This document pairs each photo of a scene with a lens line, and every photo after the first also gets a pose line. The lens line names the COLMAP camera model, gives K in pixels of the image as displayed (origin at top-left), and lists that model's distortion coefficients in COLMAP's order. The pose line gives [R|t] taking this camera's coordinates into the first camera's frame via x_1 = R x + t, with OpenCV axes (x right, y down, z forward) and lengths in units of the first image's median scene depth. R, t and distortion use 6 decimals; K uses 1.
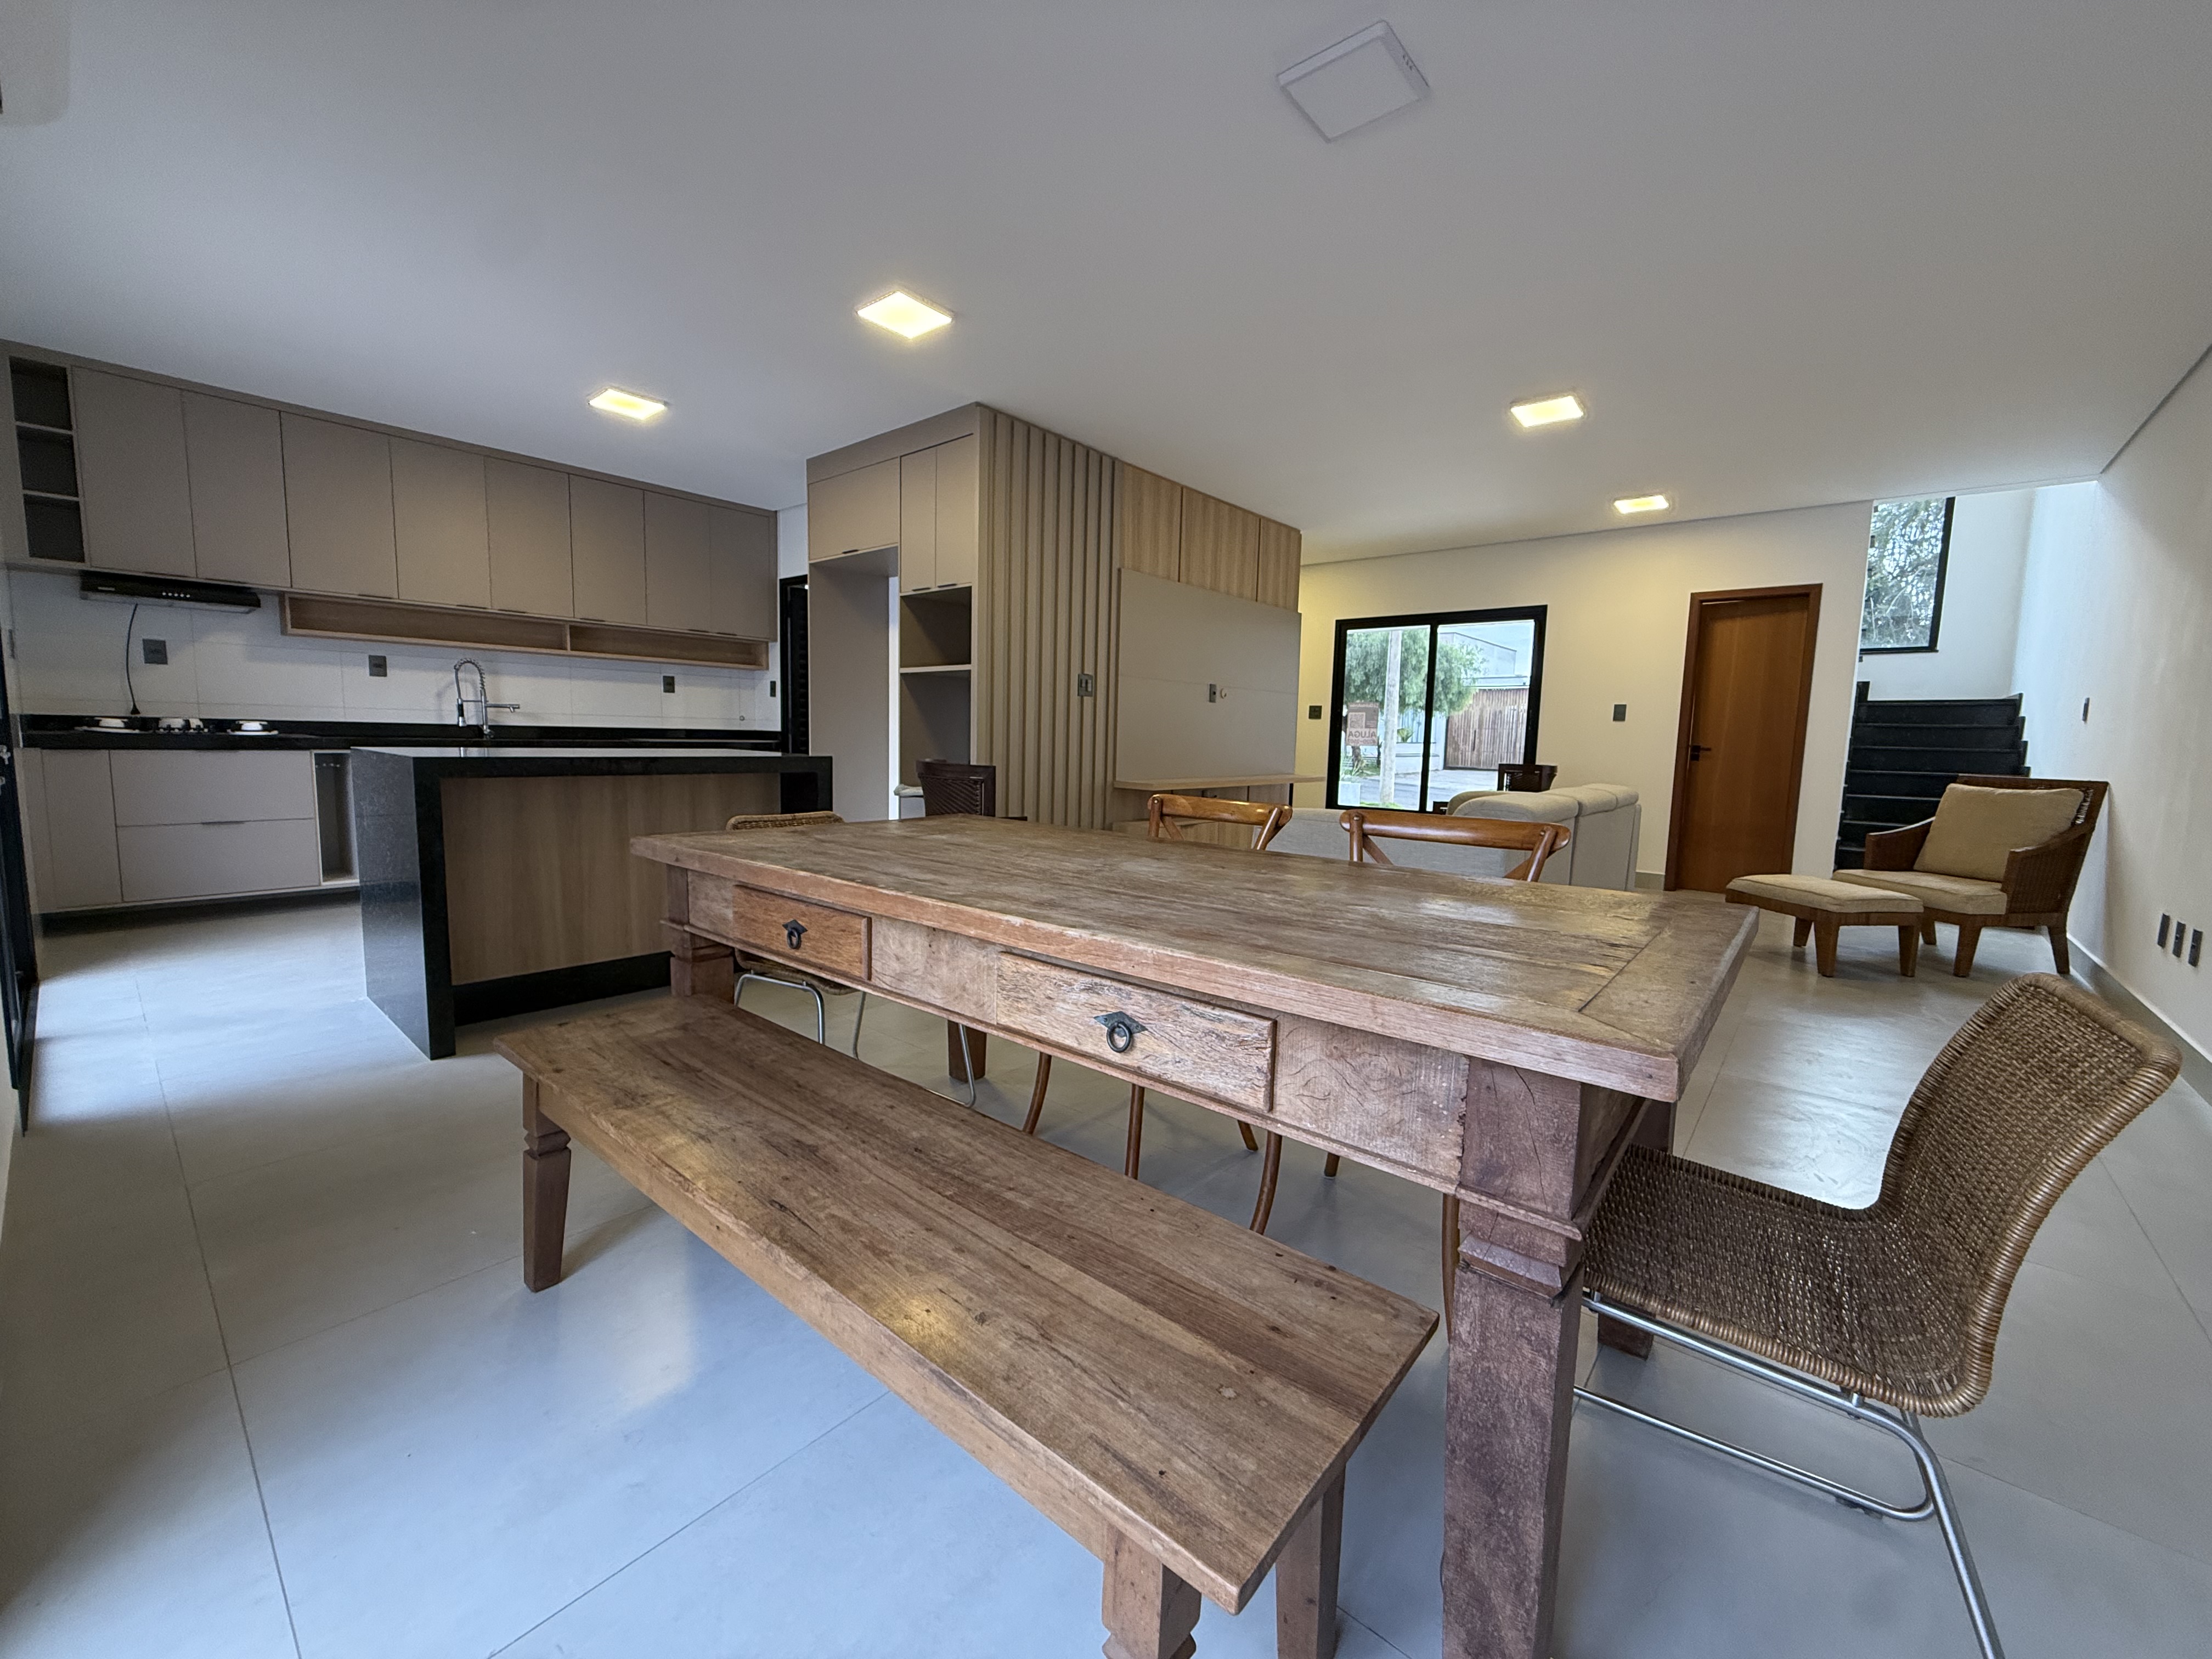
lens RADIAL K [[877.4, 0, 1105.3], [0, 877.4, 828.7], [0, 0, 1]] dist [-0.001076, -0.000382]
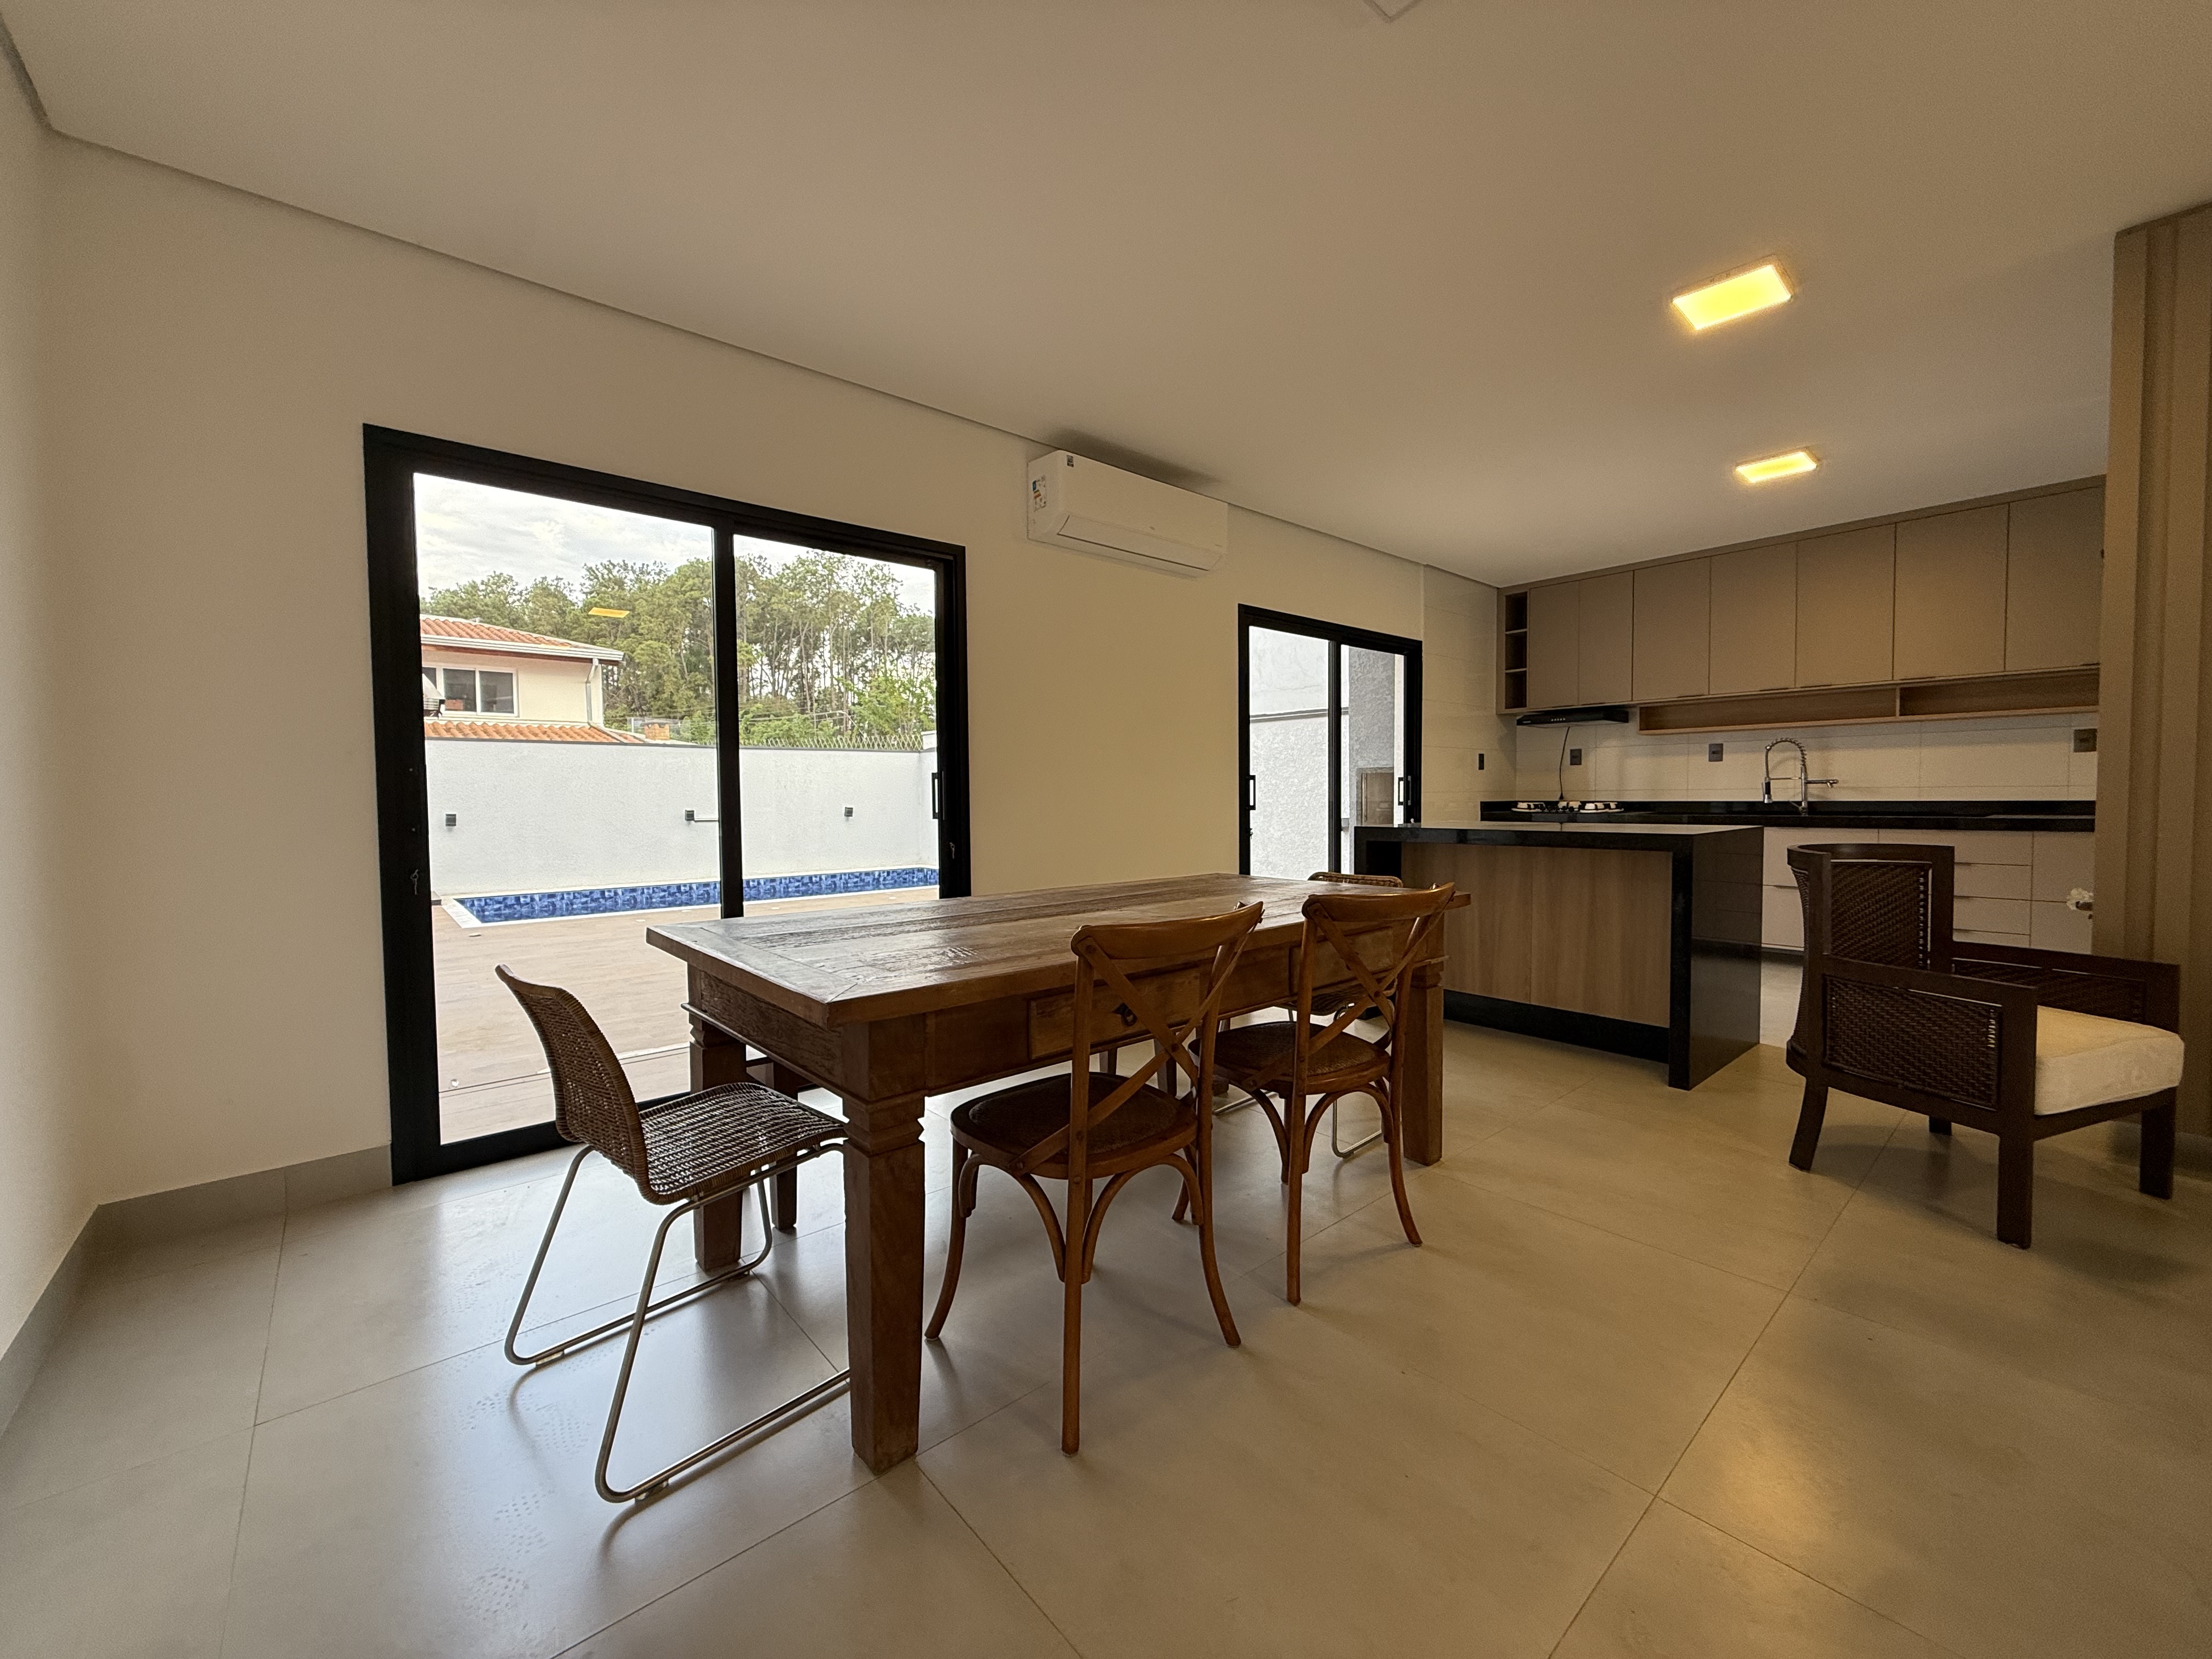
lens RADIAL K [[877.4, 0, 1099.5], [0, 877.4, 828.2], [0, 0, 1]] dist [-0.001076, -0.000382]
pose [[-0.154852, 0.014216, -0.987835, 0.419597], [-0.098480, 0.994694, 0.029752, -0.039137], [0.983017, 0.101890, -0.152630, 0.370892]]
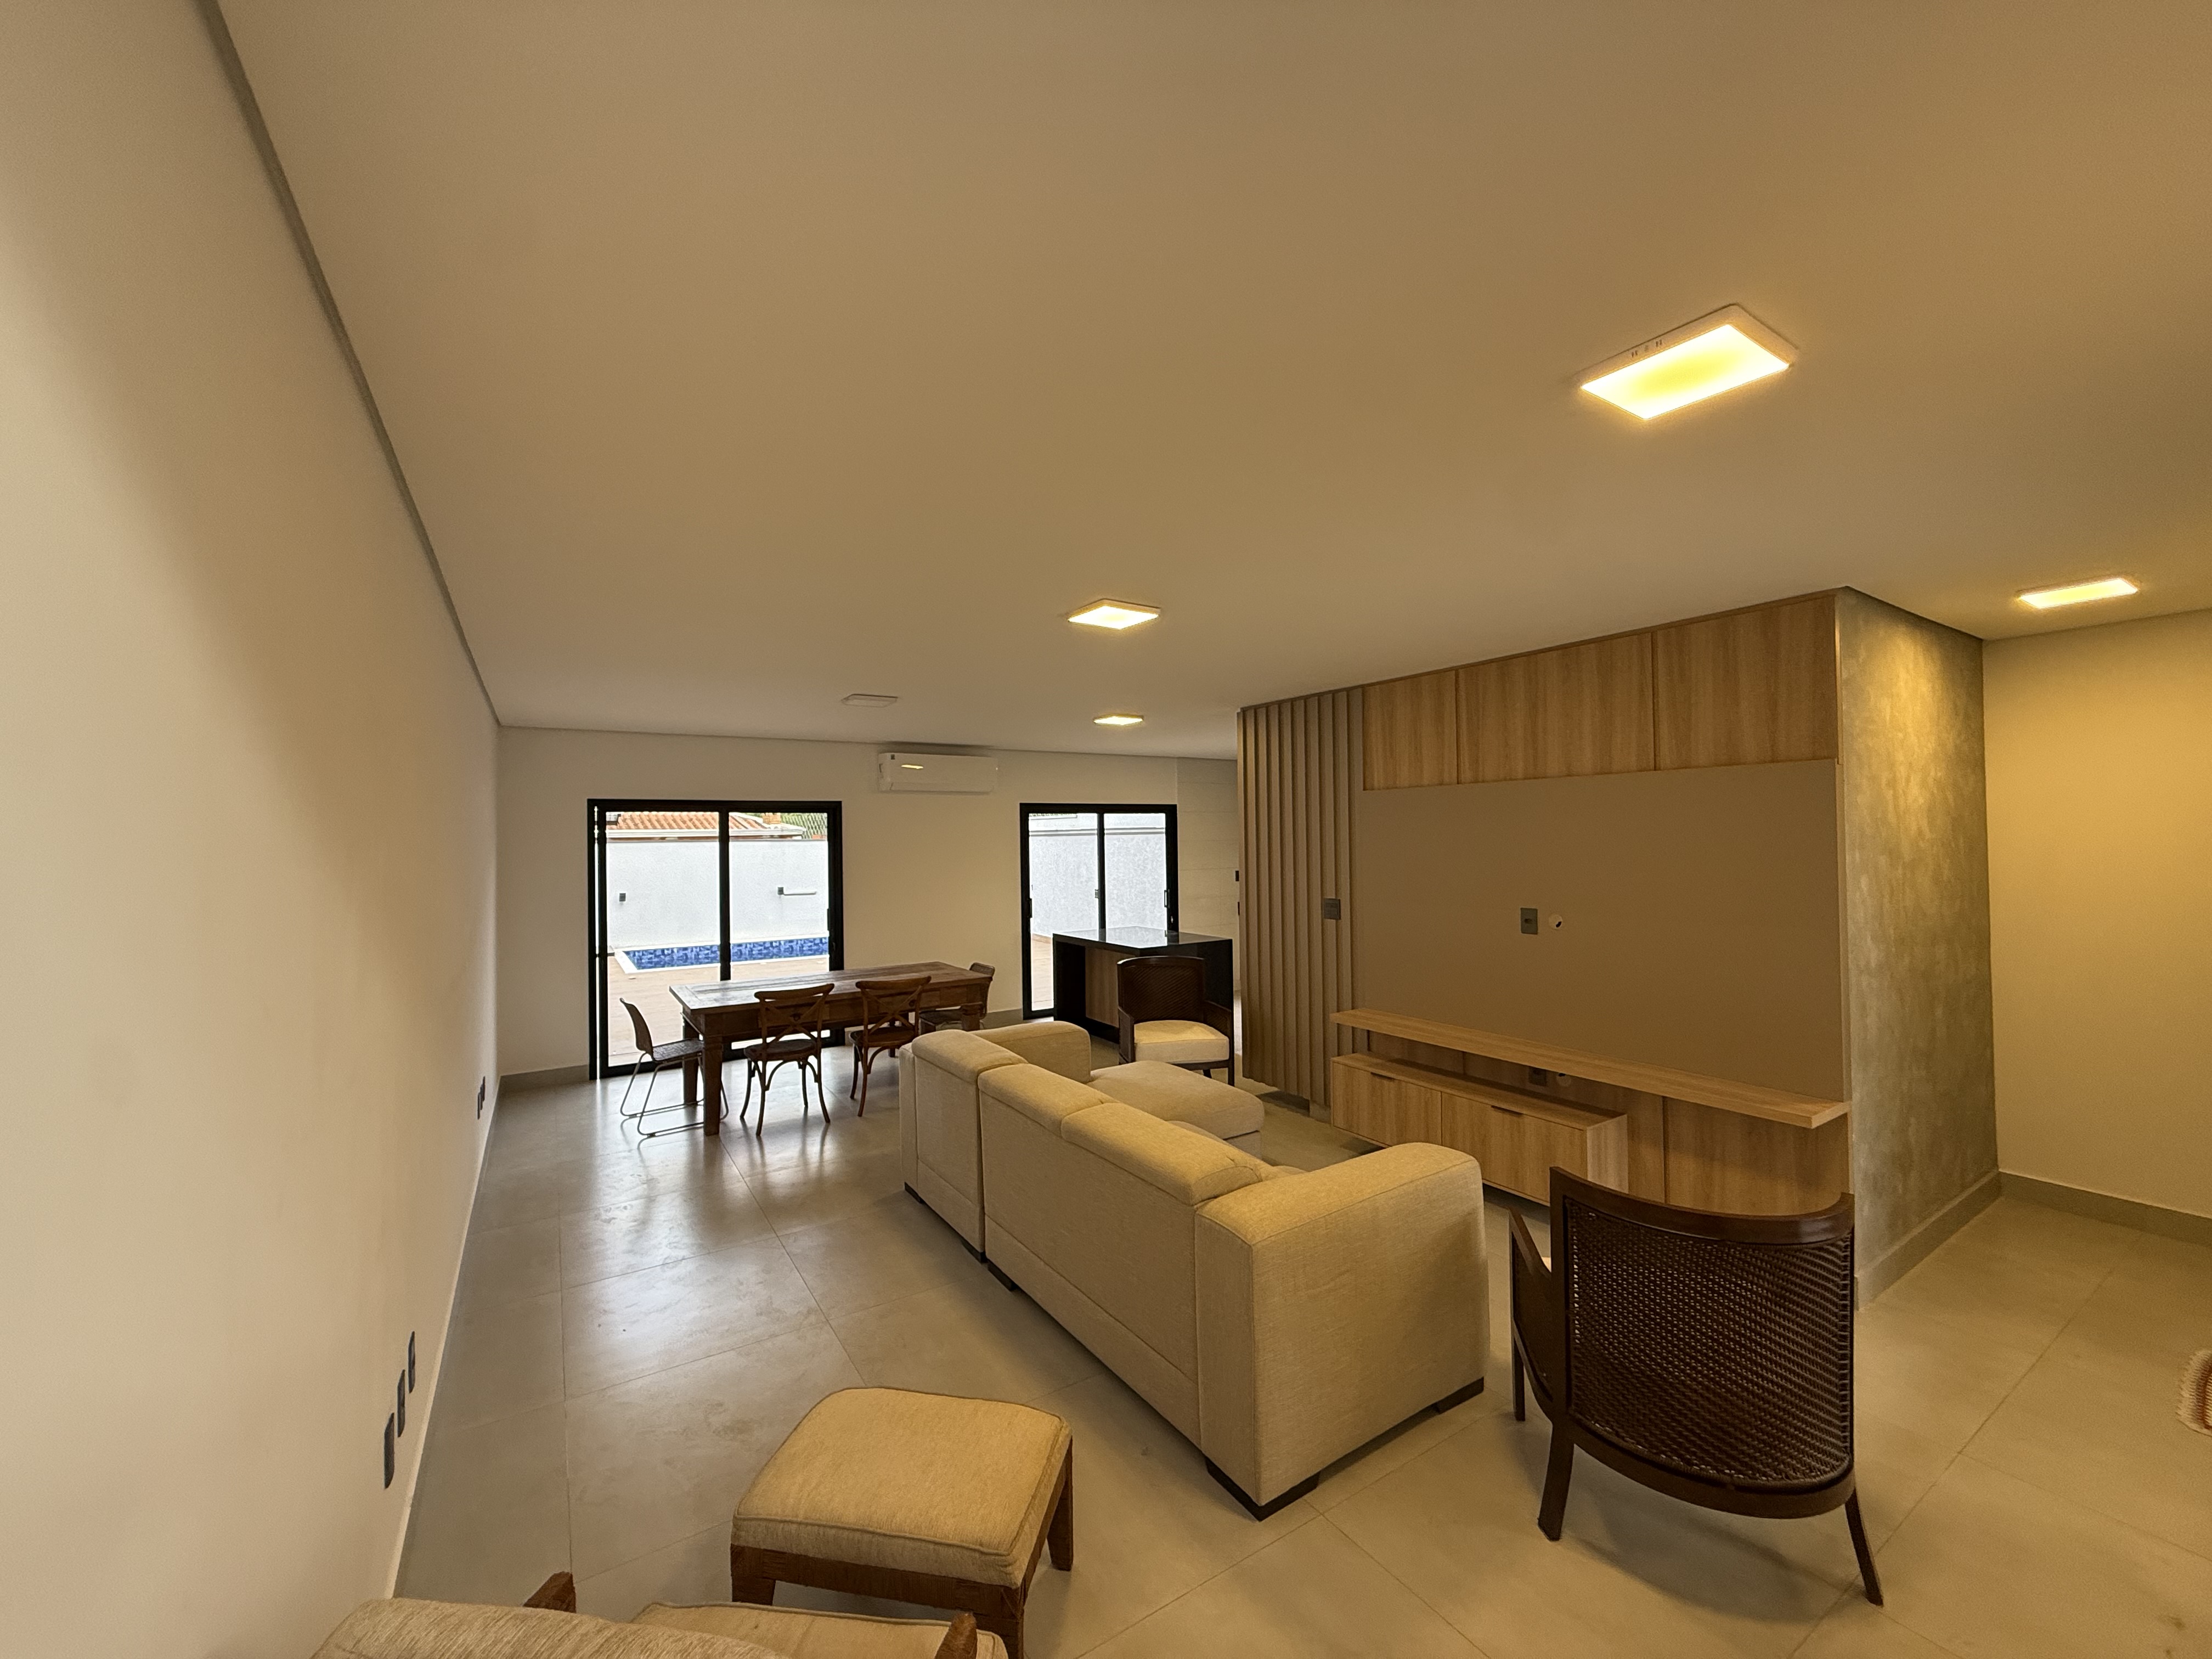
lens RADIAL K [[877.4, 0, 1094.2], [0, 877.4, 825.1], [0, 0, 1]] dist [-0.001076, -0.000382]
pose [[-0.300273, -0.035461, -0.953194, 1.002250], [-0.092670, 0.995666, -0.007849, -0.214860], [0.949341, 0.085976, -0.302258, 0.972959]]
